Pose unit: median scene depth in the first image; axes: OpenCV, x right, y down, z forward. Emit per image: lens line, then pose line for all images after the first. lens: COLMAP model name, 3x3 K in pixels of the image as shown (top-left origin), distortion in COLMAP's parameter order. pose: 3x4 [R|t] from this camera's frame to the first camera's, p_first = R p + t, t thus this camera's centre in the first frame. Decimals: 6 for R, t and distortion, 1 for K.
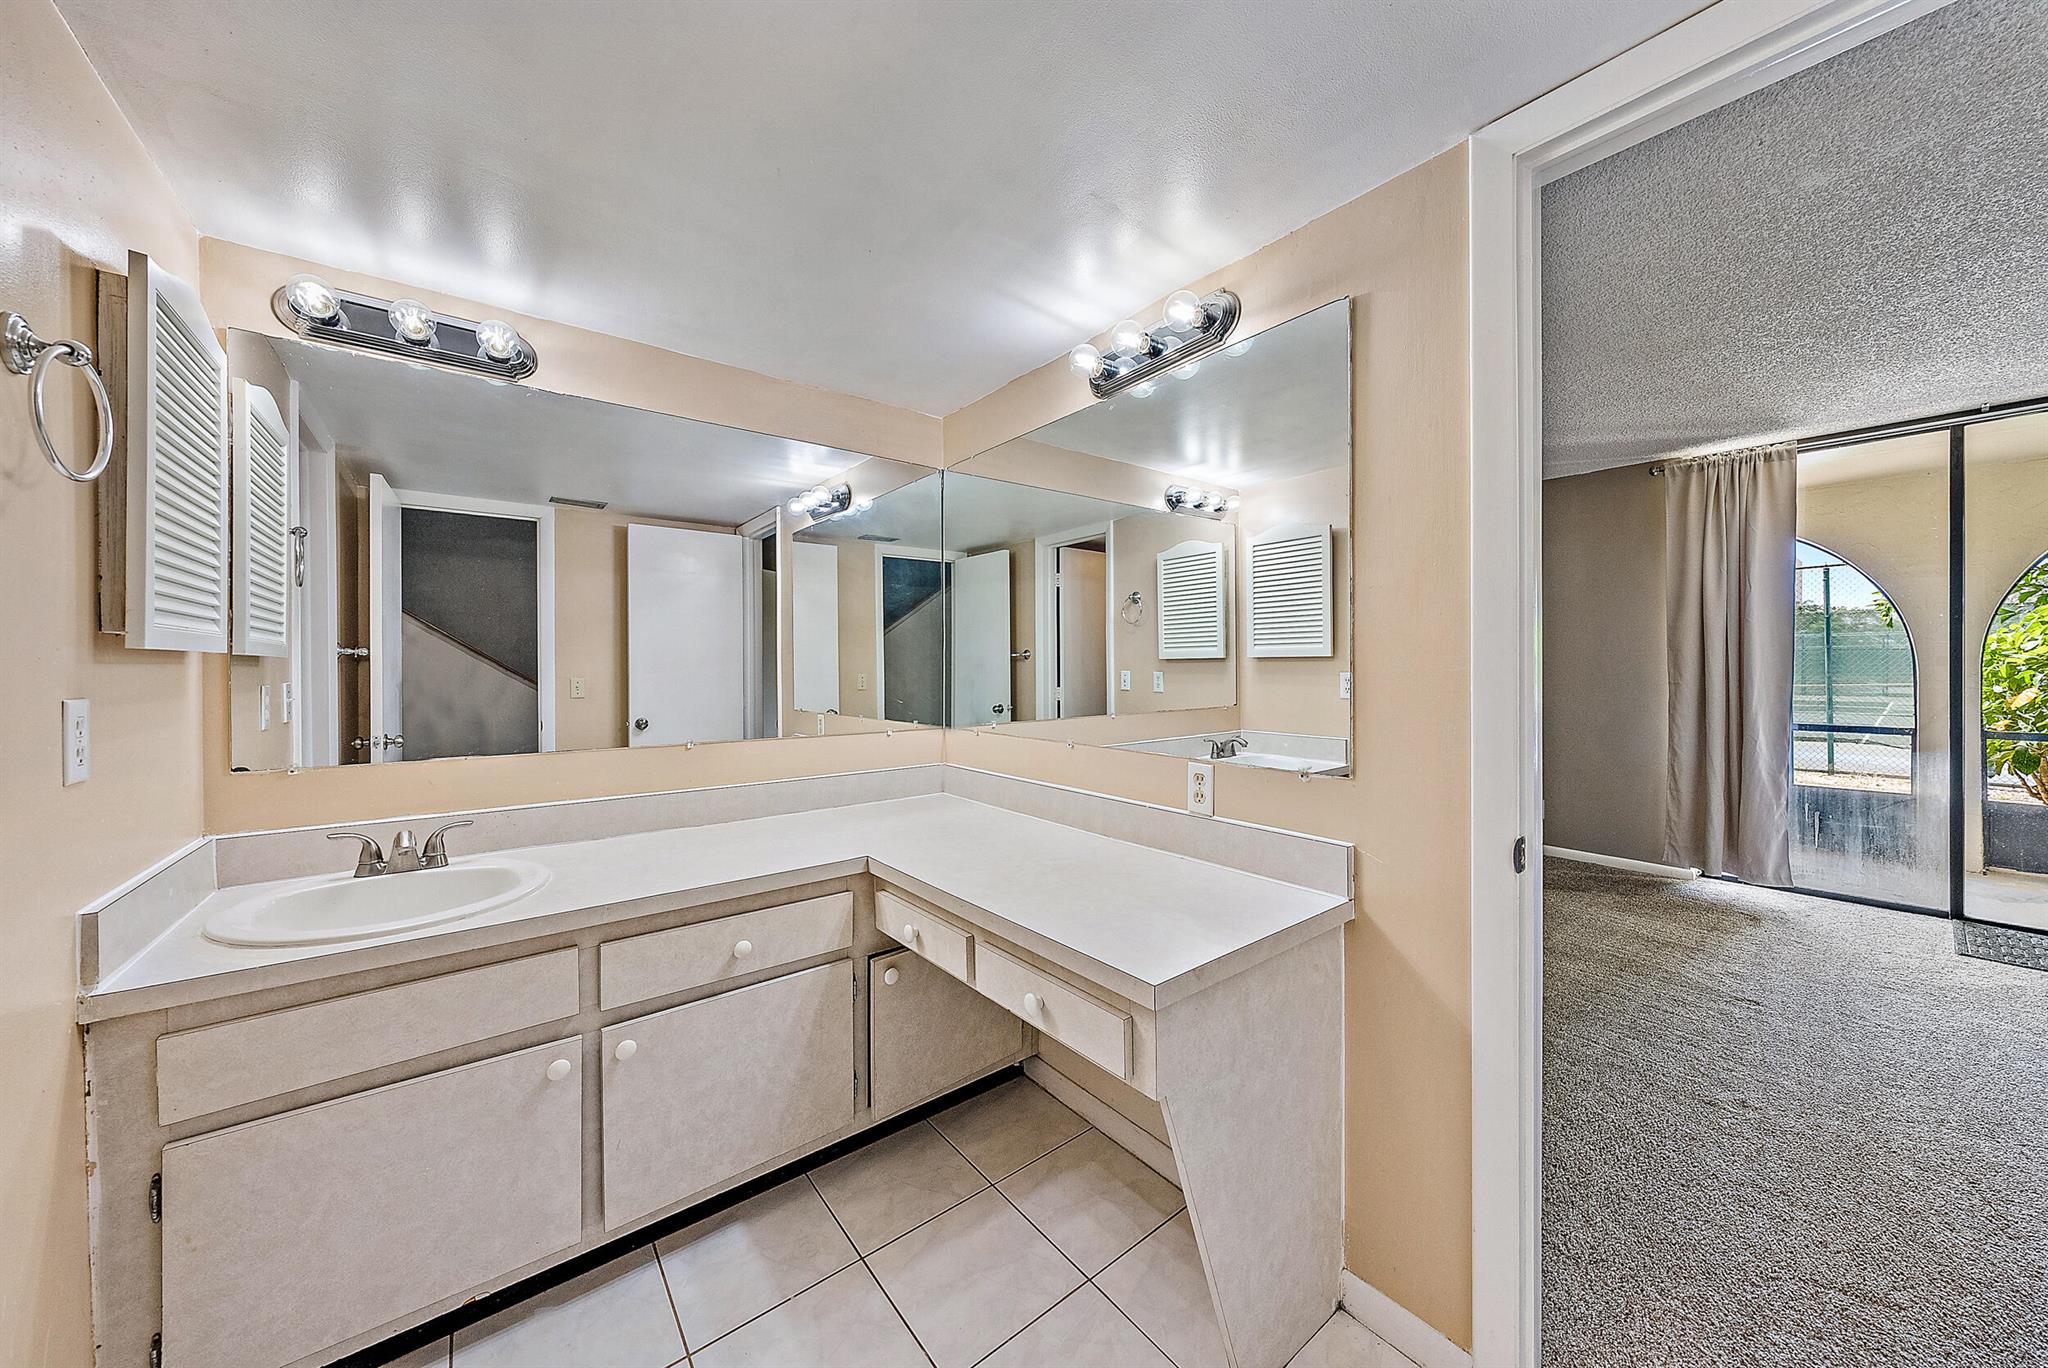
lens RADIAL K [[697.3, 0, 1024.3], [0, 697.3, 672.7], [0, 0, 1]] dist [-0.002487, 0.000049]
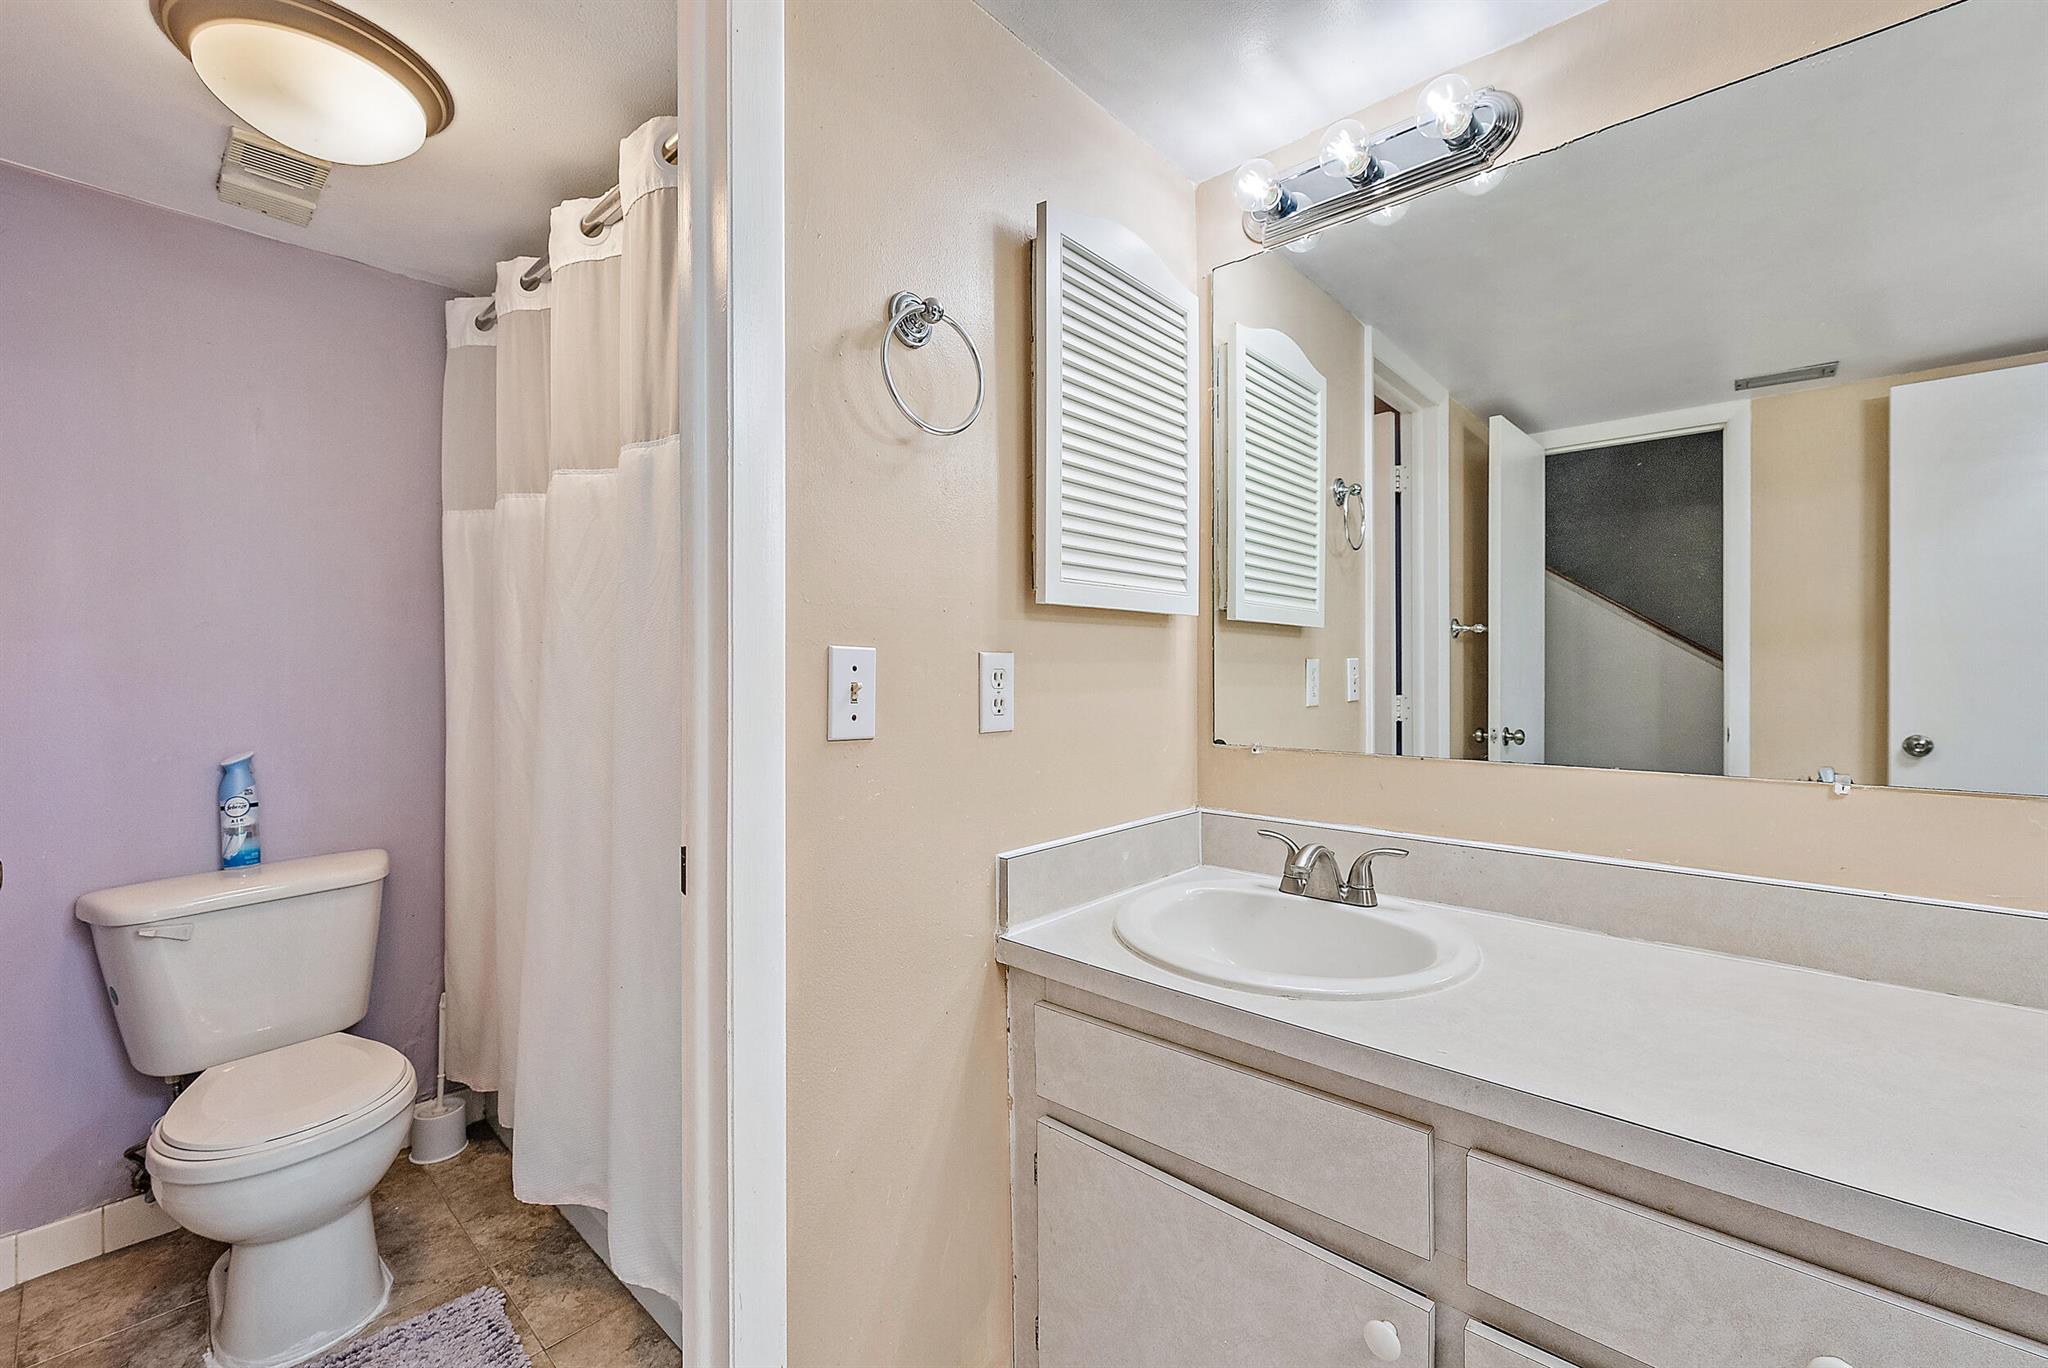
lens RADIAL K [[842.7, 0, 1019.9], [0, 842.7, 670.8], [0, 0, 1]] dist [0.000435, -0.000144]
pose [[0.181512, 0.005285, -0.983375, -0.062381], [-0.003431, 0.999983, 0.004741, 0.037018], [0.983383, 0.002513, 0.181527, 0.493910]]
